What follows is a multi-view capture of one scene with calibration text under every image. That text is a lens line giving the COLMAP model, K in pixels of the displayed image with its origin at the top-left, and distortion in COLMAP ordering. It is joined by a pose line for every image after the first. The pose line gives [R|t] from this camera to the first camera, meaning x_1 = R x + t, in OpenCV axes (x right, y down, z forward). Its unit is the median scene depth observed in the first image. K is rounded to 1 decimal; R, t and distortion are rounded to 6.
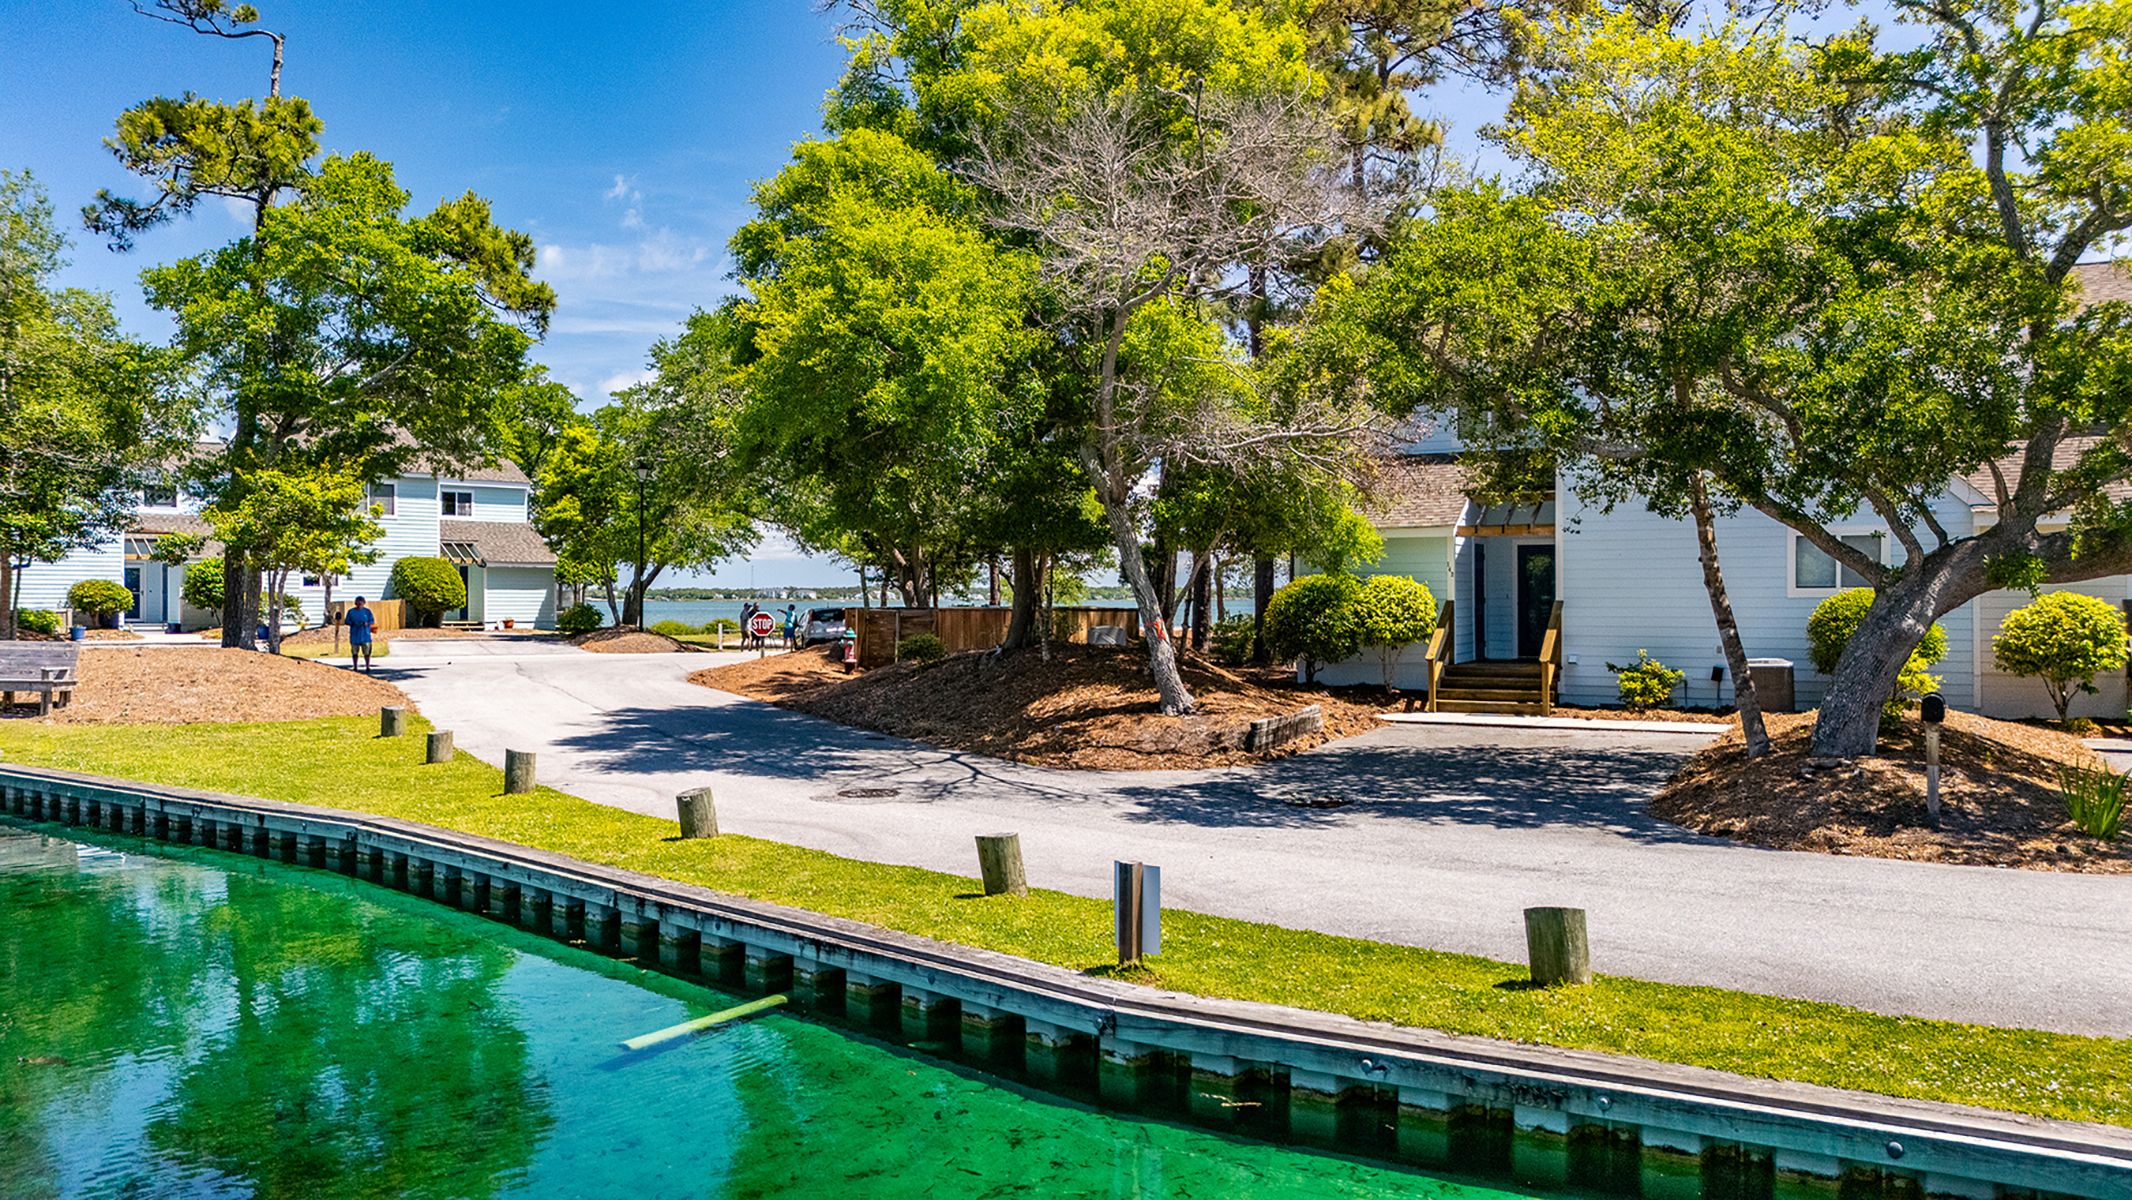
lens RADIAL K [[1576.7, 0, 1058.4], [0, 1576.7, 593.0], [0, 0, 1]] dist [0.100915, -0.101516]
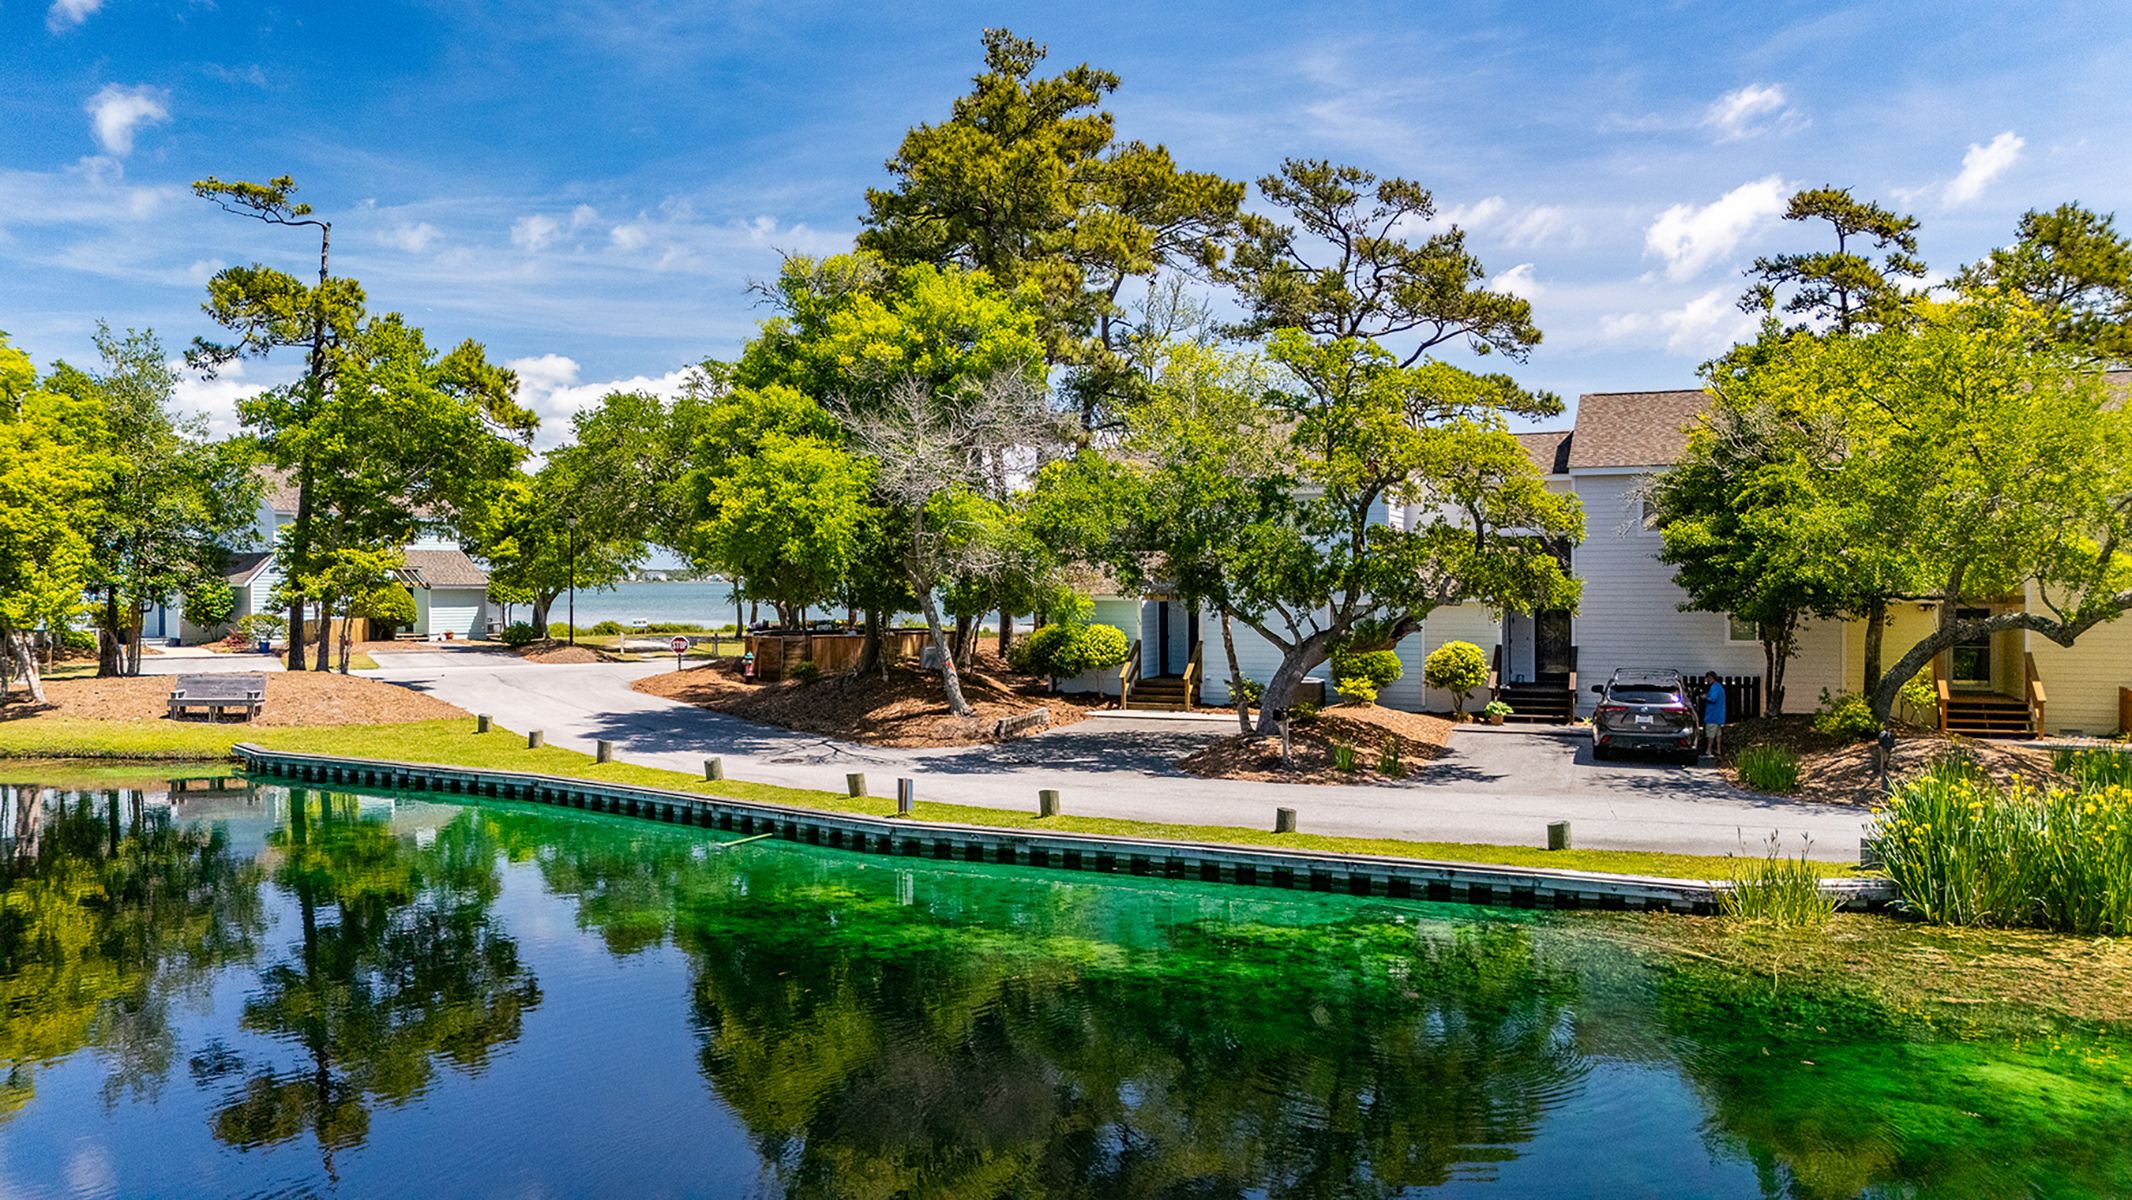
lens RADIAL K [[1576.7, 0, 1058.4], [0, 1576.7, 593.0], [0, 0, 1]] dist [0.100915, -0.101516]
pose [[0.995883, -0.001462, 0.090638, 0.022403], [0.000368, 0.999927, 0.012090, -0.065666], [-0.090649, -0.012007, 0.995810, -0.613801]]
